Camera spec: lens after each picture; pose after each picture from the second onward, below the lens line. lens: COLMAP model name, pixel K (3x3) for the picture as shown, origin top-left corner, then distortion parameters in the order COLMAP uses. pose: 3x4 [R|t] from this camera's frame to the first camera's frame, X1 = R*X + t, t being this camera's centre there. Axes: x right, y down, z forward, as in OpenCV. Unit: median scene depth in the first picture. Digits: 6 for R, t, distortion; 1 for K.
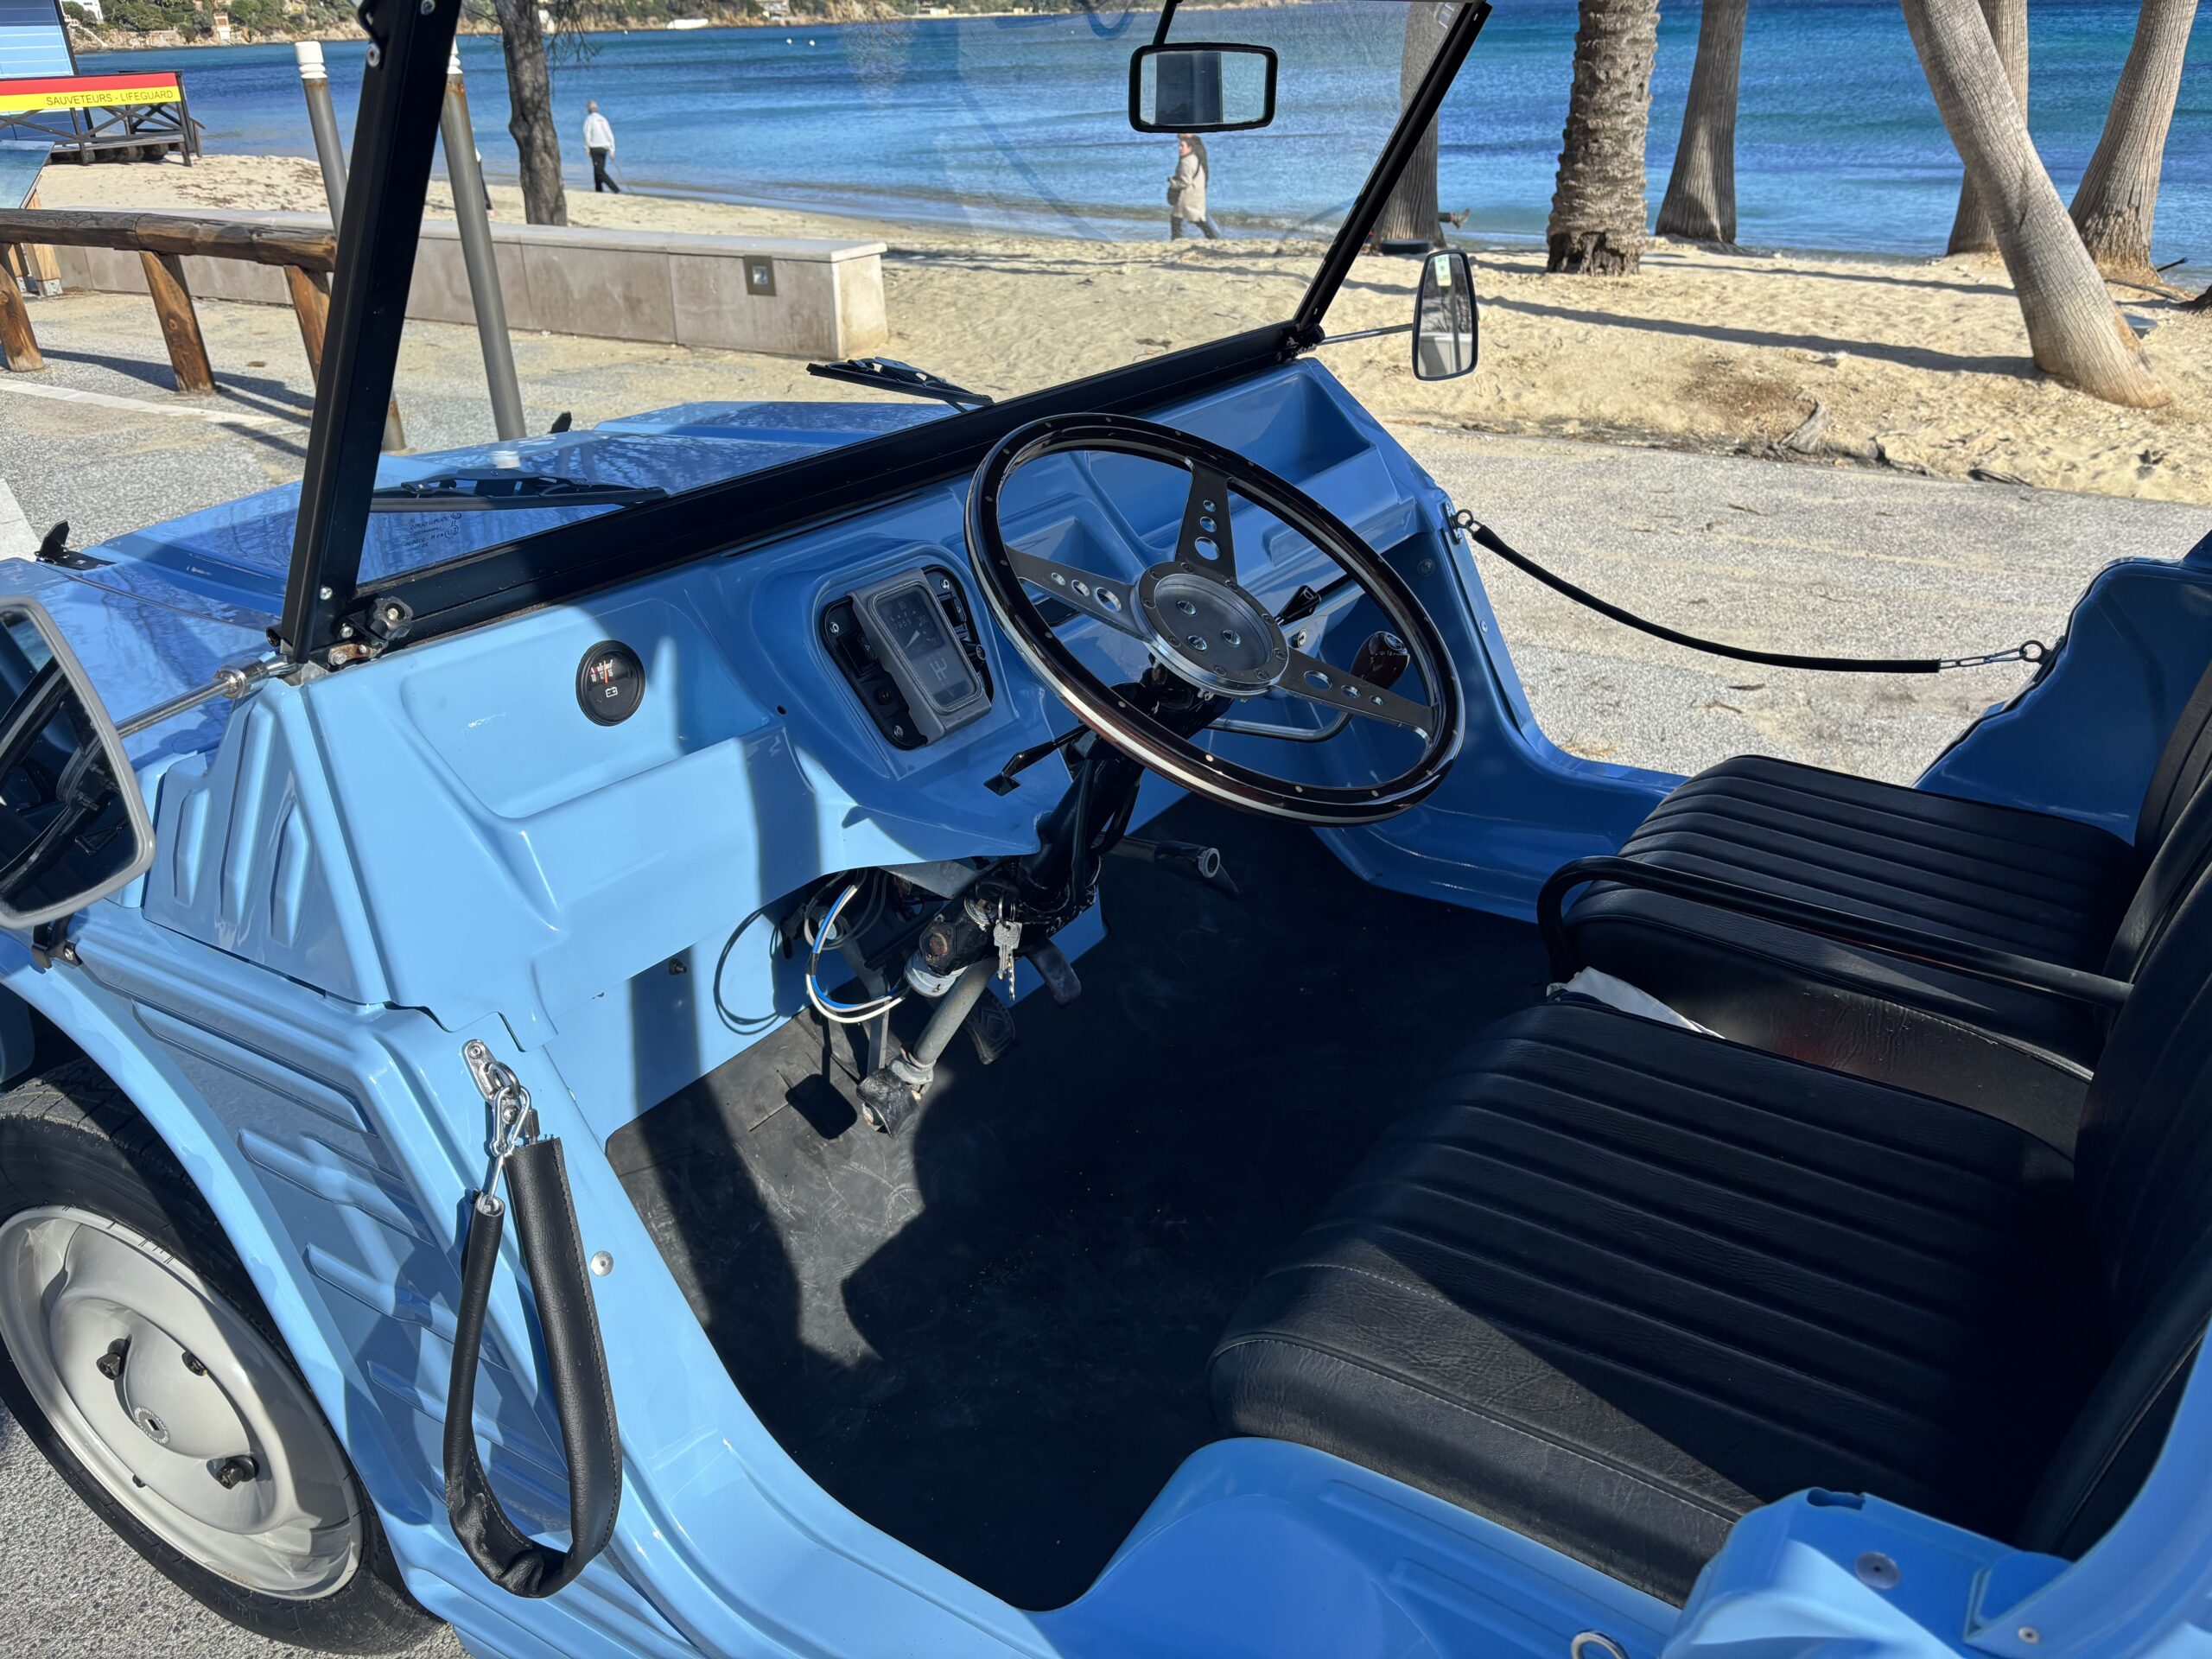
lens RADIAL K [[1713.1, 0, 1107.9], [0, 1713.1, 835.7], [0, 0, 1]] dist [0.059042, -0.086172]
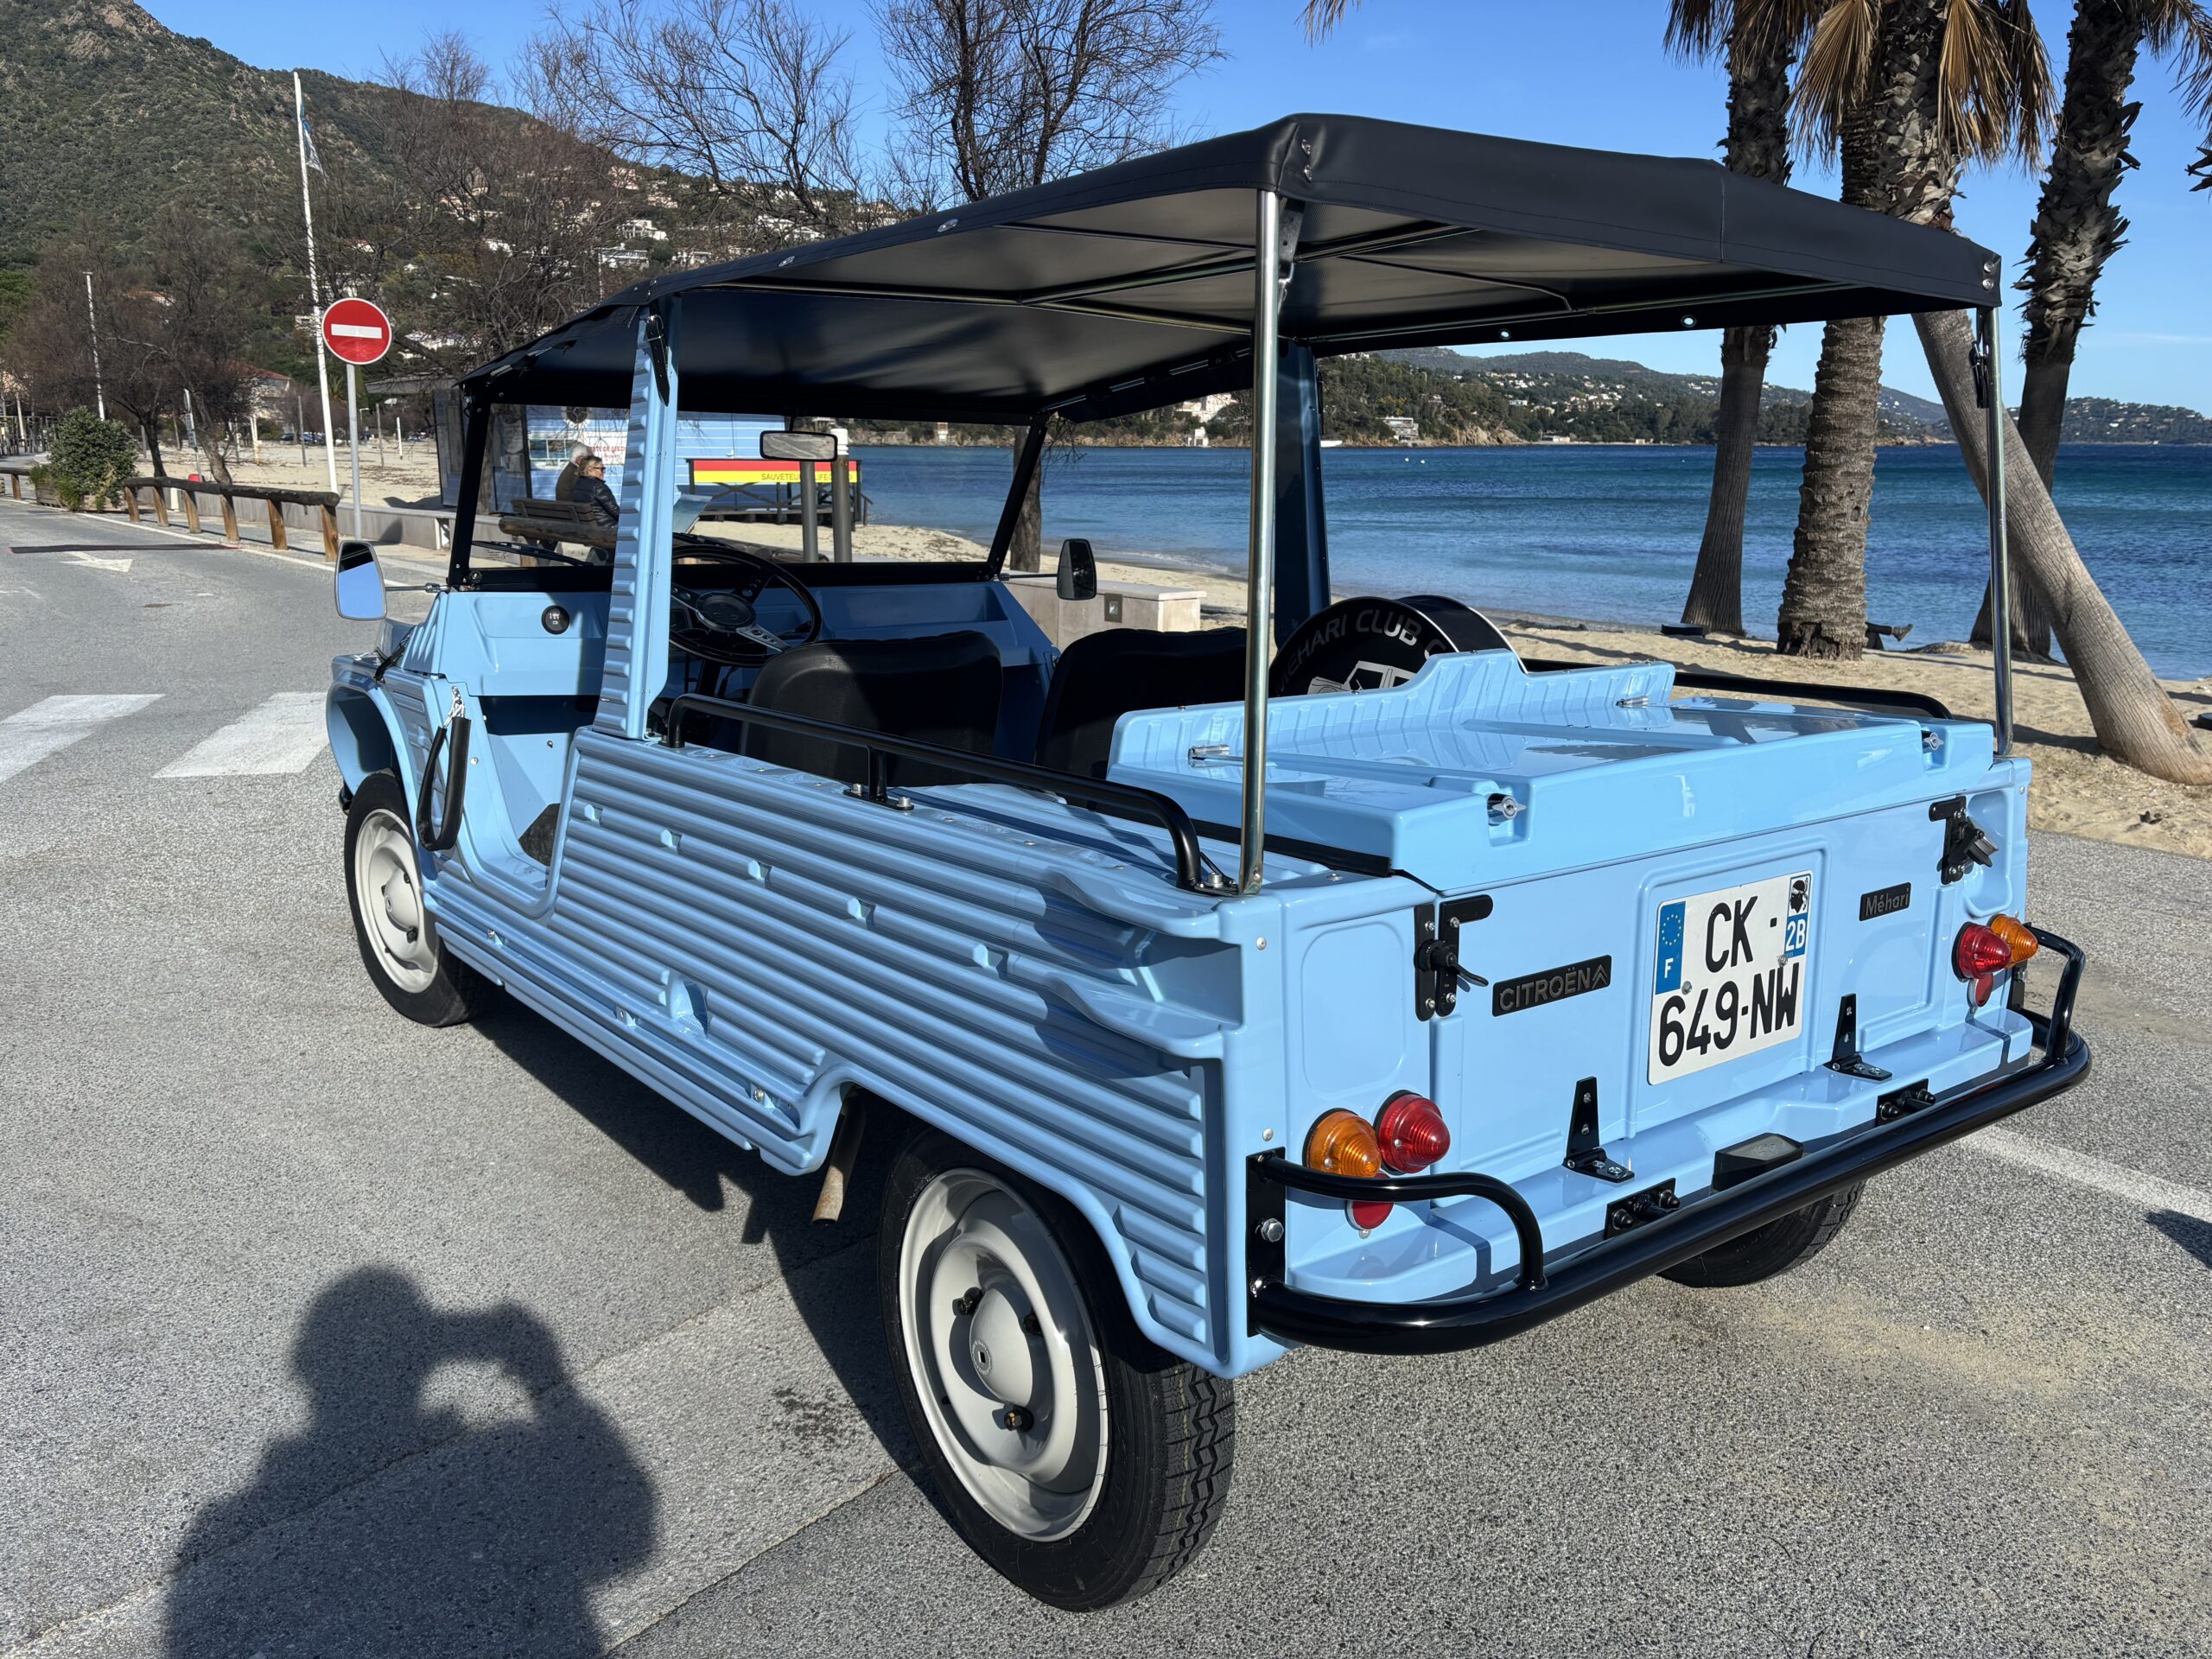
lens RADIAL K [[1713.1, 0, 1103.1], [0, 1713.1, 821.4], [0, 0, 1]] dist [0.059042, -0.086172]
pose [[0.939993, 0.105512, -0.324469, 0.225461], [-0.174876, 0.965562, -0.192635, 0.091858], [0.292969, 0.237817, 0.926073, -0.197283]]
